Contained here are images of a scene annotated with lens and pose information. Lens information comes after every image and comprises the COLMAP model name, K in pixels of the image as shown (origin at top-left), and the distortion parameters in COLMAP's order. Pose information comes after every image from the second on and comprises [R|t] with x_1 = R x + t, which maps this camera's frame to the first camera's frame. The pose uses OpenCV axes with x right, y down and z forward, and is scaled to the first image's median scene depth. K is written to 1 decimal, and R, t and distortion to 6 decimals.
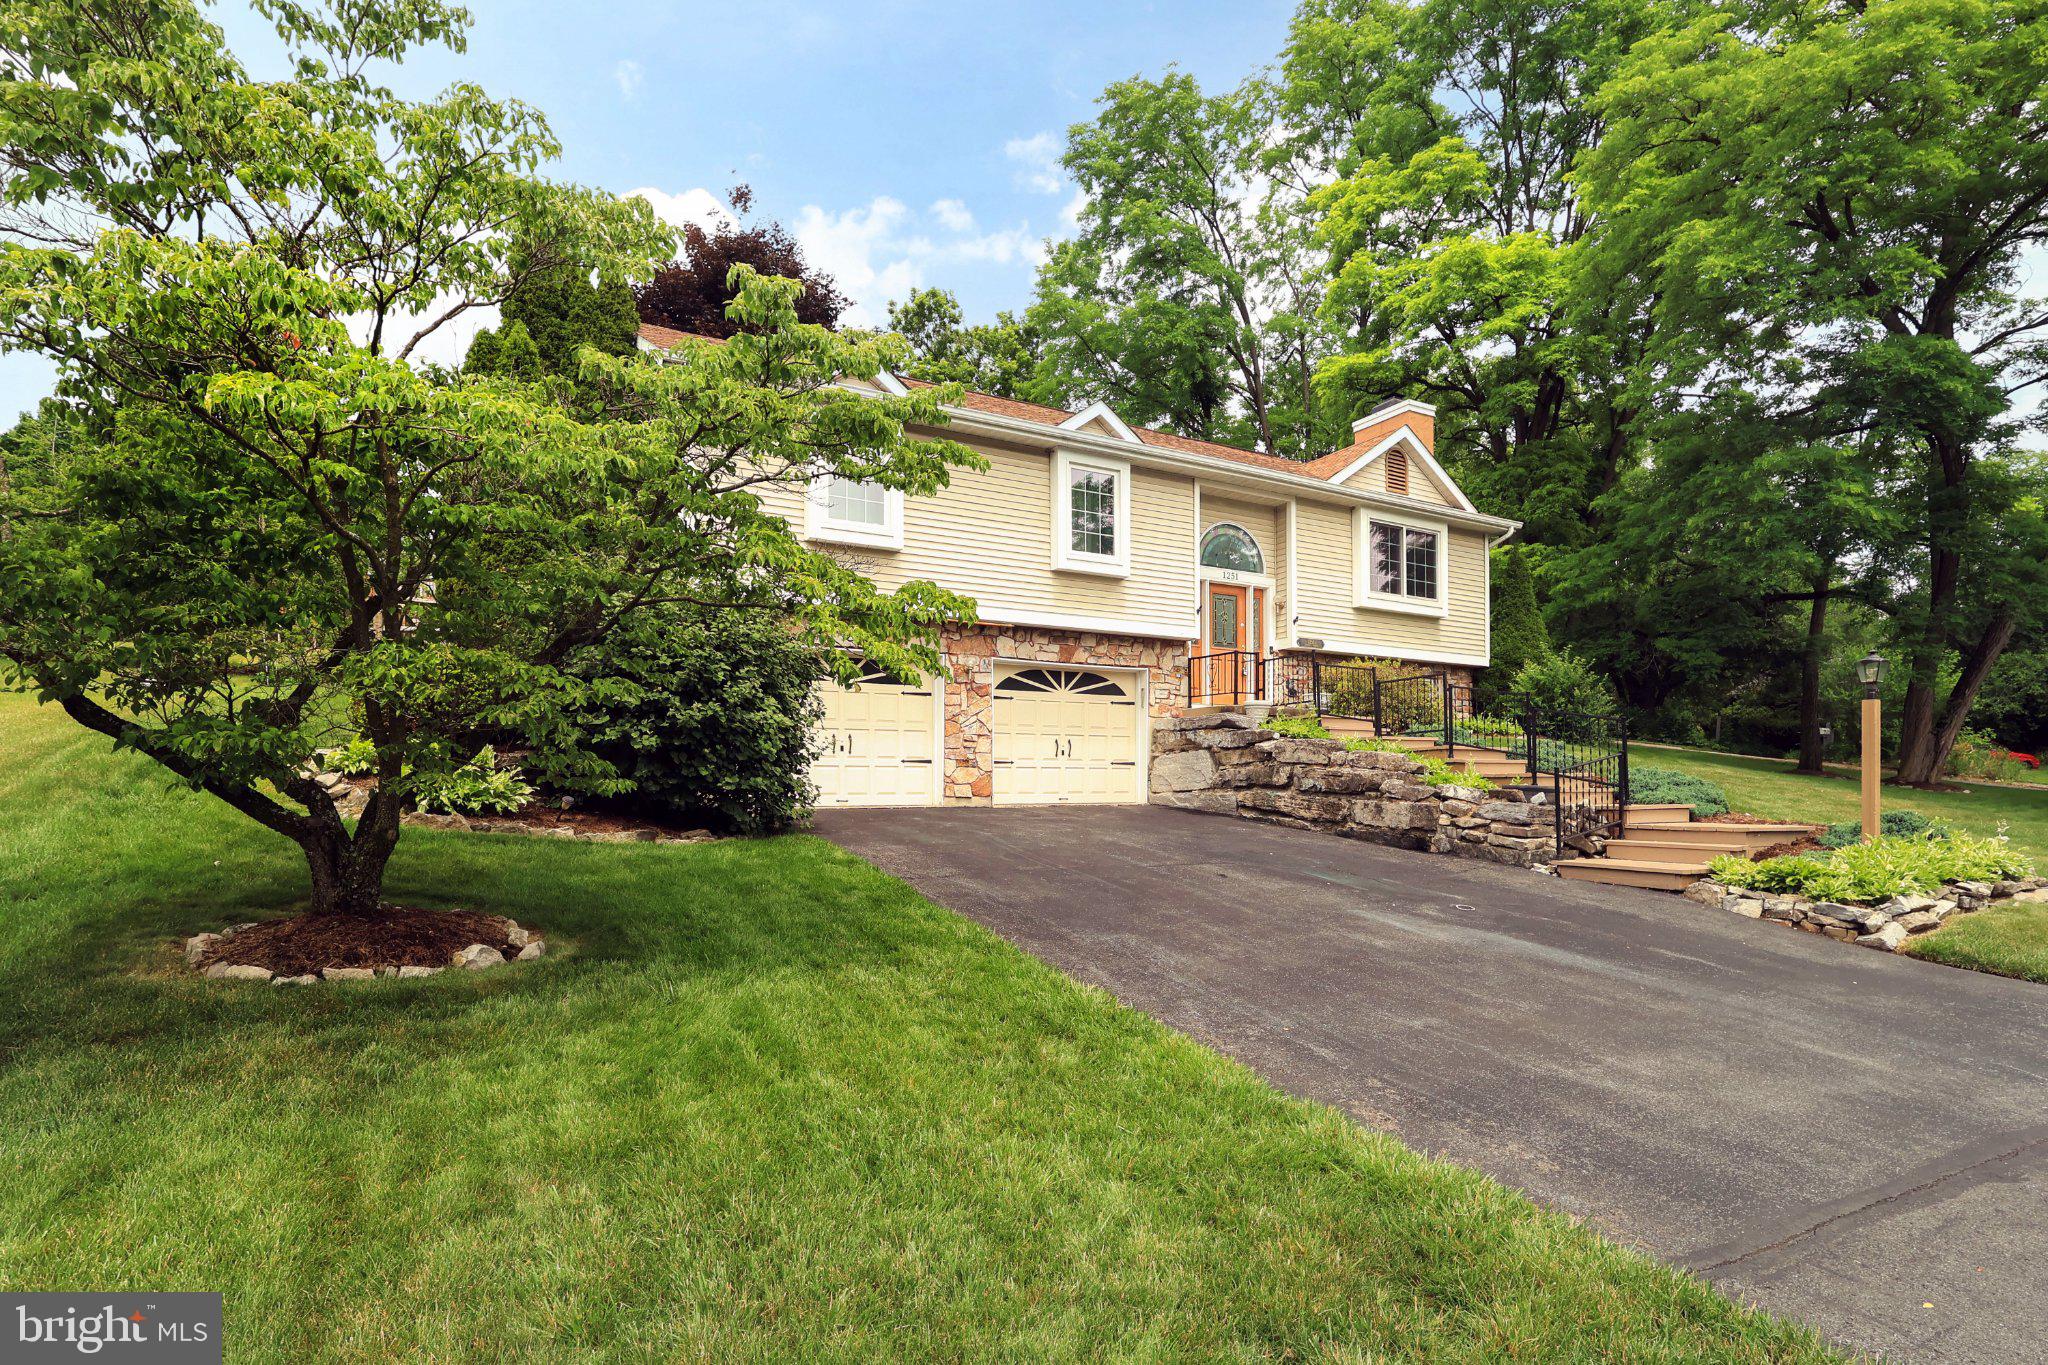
lens RADIAL K [[987.7, 0, 1060.0], [0, 987.7, 793.9], [0, 0, 1]] dist [0.001489, -0.002174]
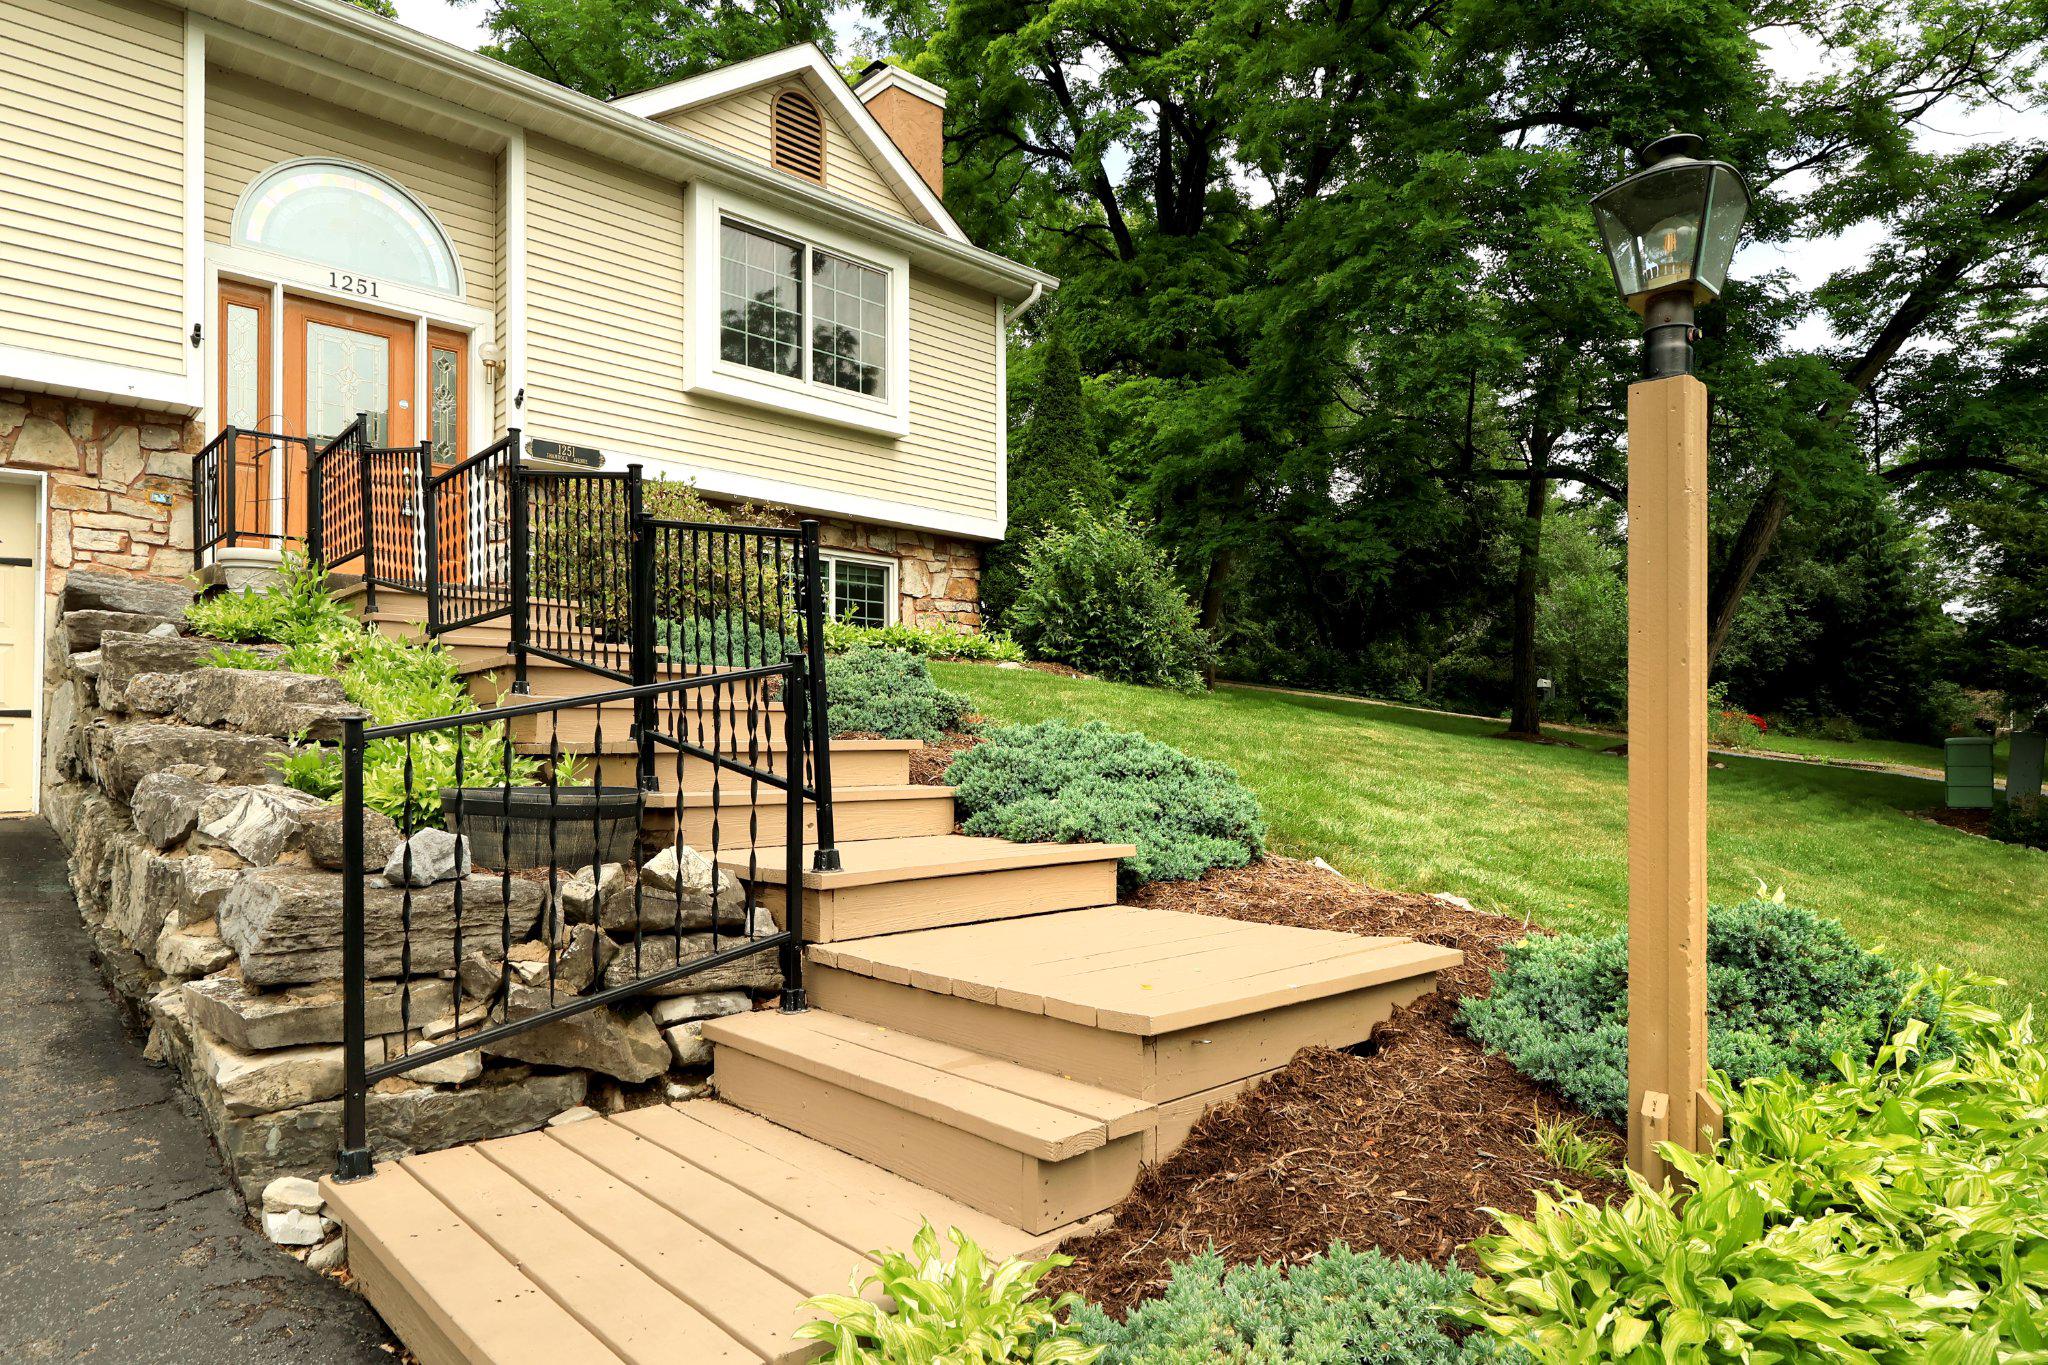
lens RADIAL K [[1179.4, 0, 1030.9], [0, 1179.4, 764.8], [0, 0, 1]] dist [-0.022234, 0.002438]
pose [[0.971044, -0.003138, 0.238882, 0.314824], [0.002082, 0.999987, 0.004674, -0.009388], [-0.238894, -0.004042, 0.971037, 0.394046]]
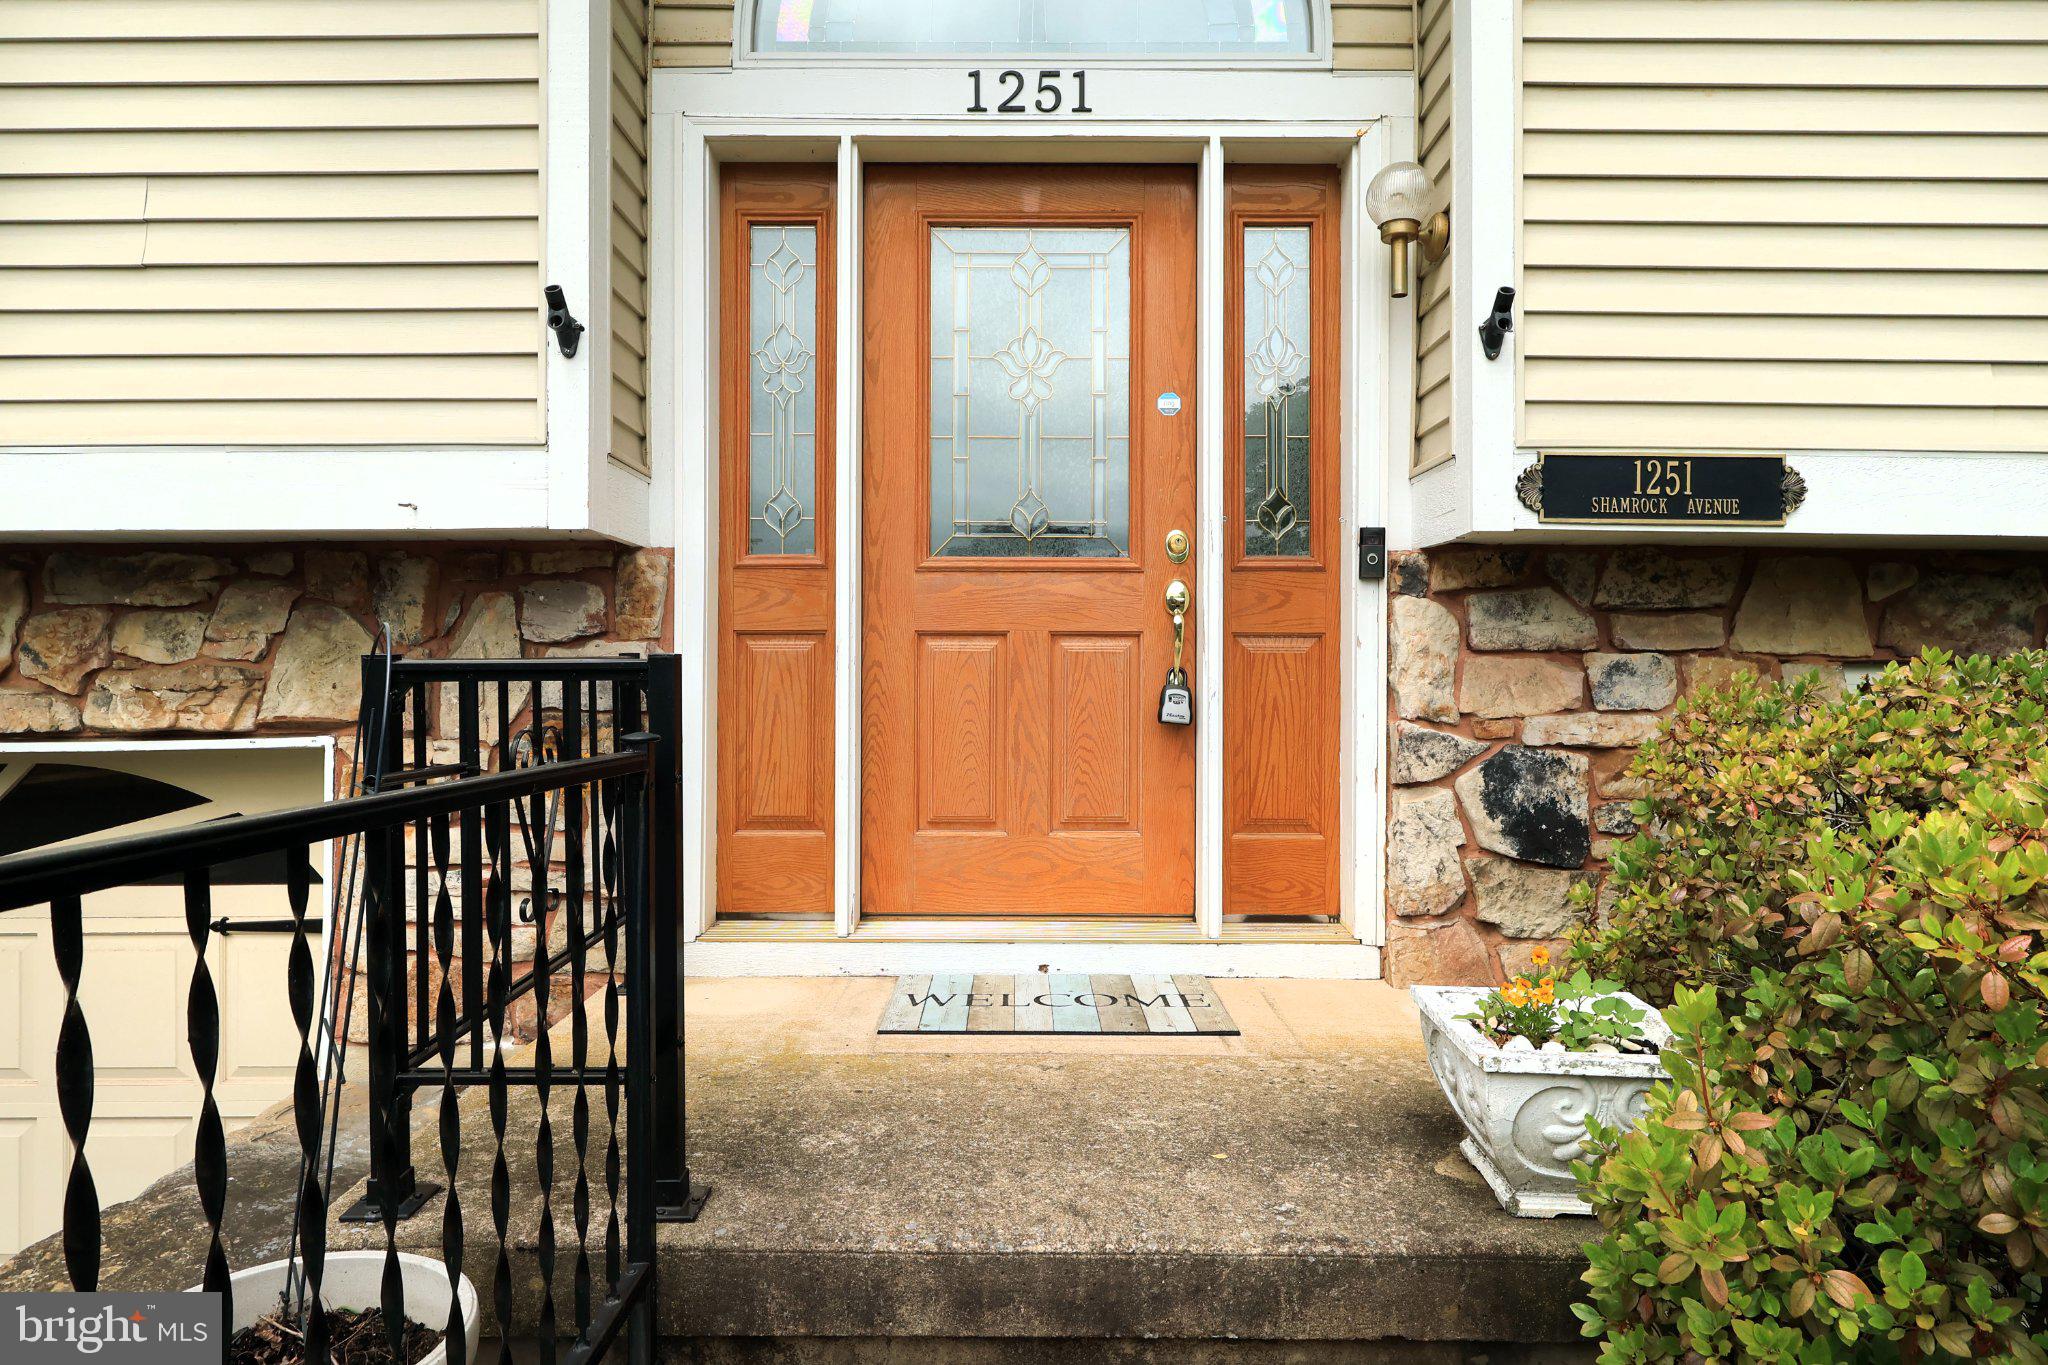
lens RADIAL K [[1179.4, 0, 1024.8], [0, 1179.4, 690.2], [0, 0, 1]] dist [-0.022234, 0.002438]
pose [[0.868307, 0.005178, -0.496000, 0.243762], [-0.004758, 0.999986, 0.002111, -0.119089], [0.496005, 0.000527, 0.868320, 0.780114]]
